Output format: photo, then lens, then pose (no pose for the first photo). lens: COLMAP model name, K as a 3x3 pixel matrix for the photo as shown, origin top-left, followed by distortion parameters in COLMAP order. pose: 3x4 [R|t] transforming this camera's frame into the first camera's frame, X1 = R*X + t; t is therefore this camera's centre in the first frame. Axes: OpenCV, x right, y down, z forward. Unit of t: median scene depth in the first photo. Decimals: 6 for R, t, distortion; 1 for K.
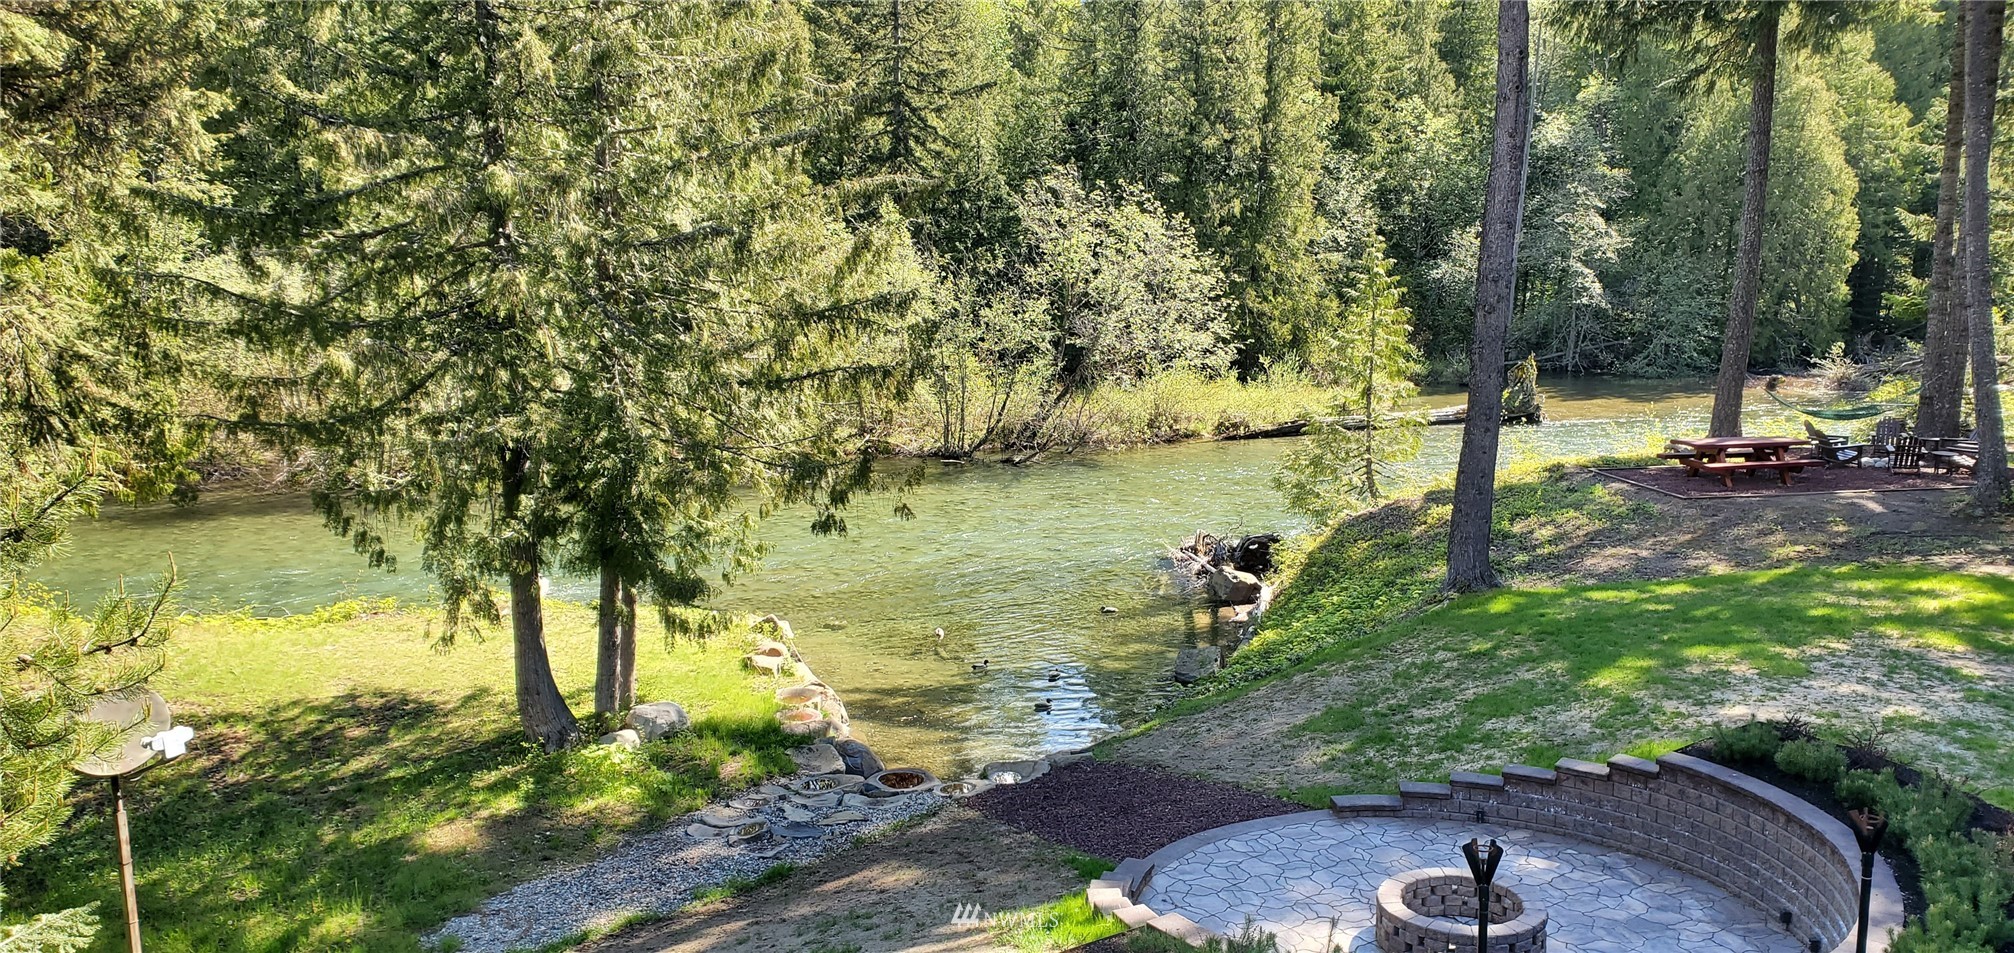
lens RADIAL K [[1548.1, 0, 1002.6], [0, 1548.1, 473.4], [0, 0, 1]] dist [0.041467, -0.058951]
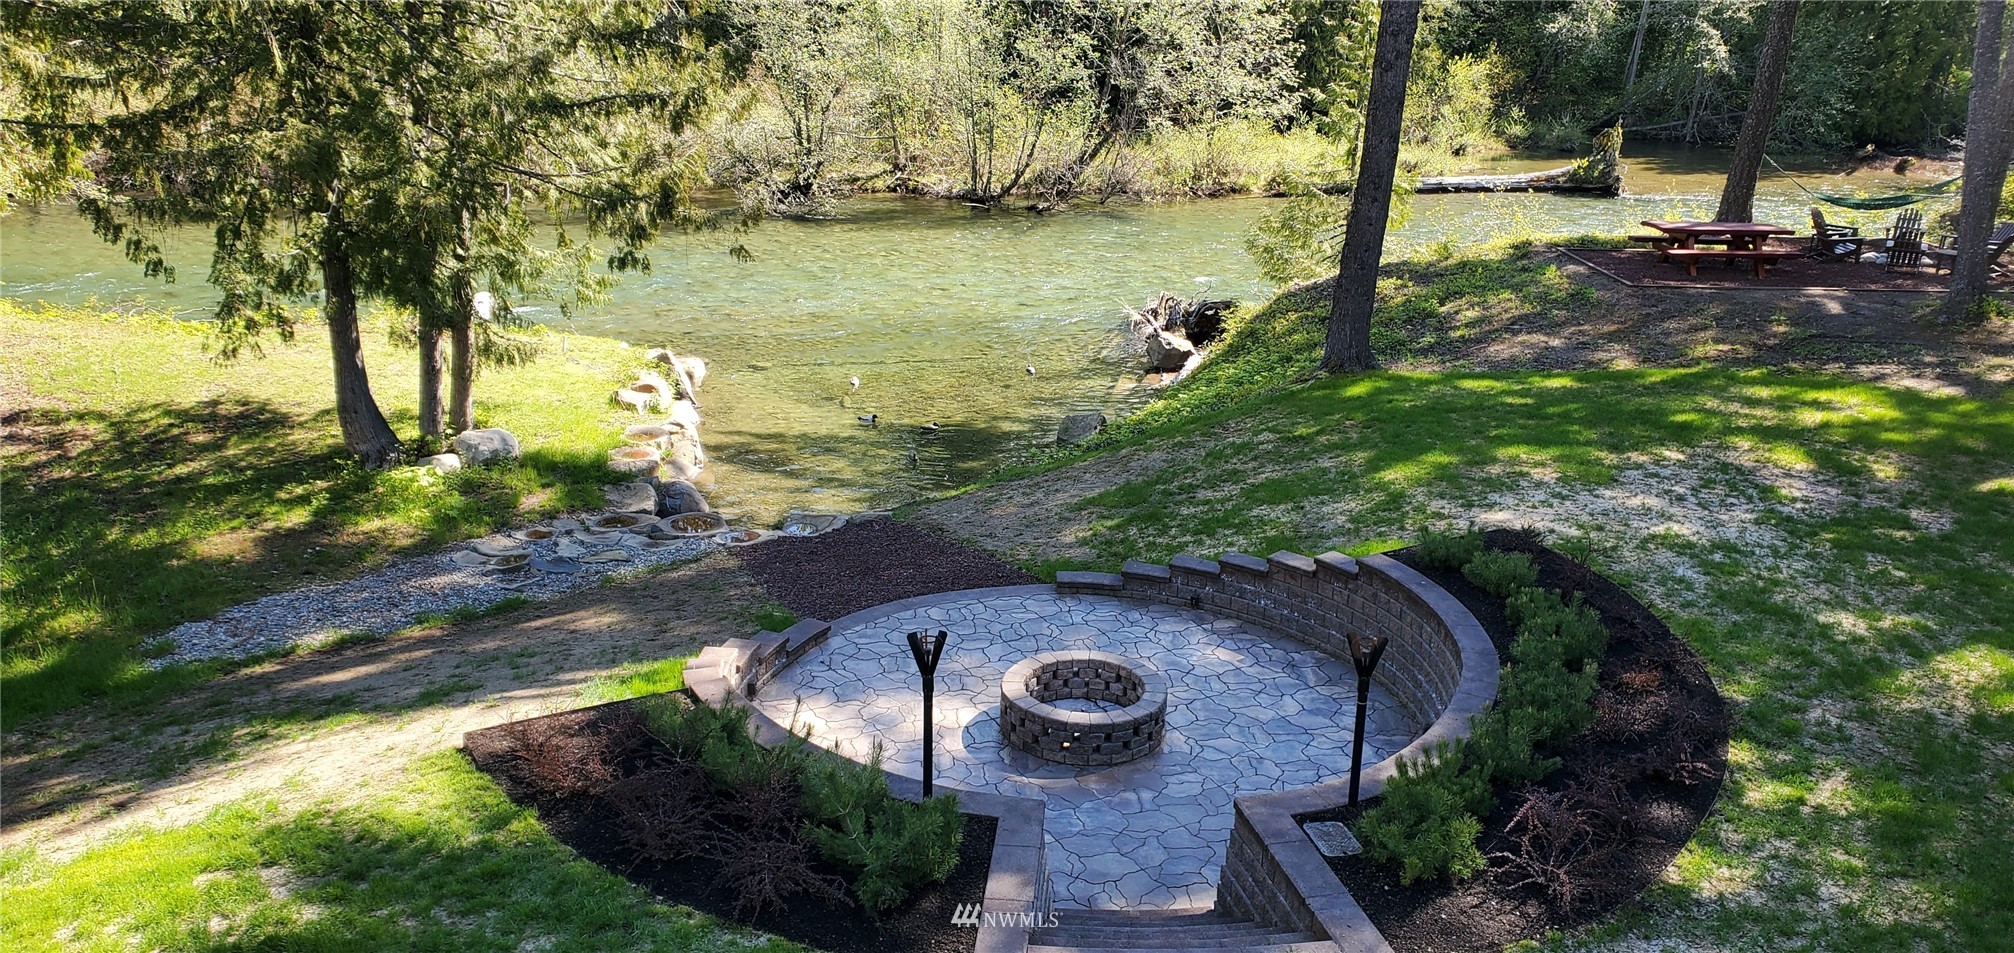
lens RADIAL K [[1548.1, 0, 962.5], [0, 1548.1, 524.1], [0, 0, 1]] dist [0.041467, -0.058951]
pose [[0.993505, 0.072979, -0.087303, 0.171537], [-0.054640, 0.978969, 0.196555, -0.007510], [0.099811, -0.190508, 0.976598, 0.034345]]
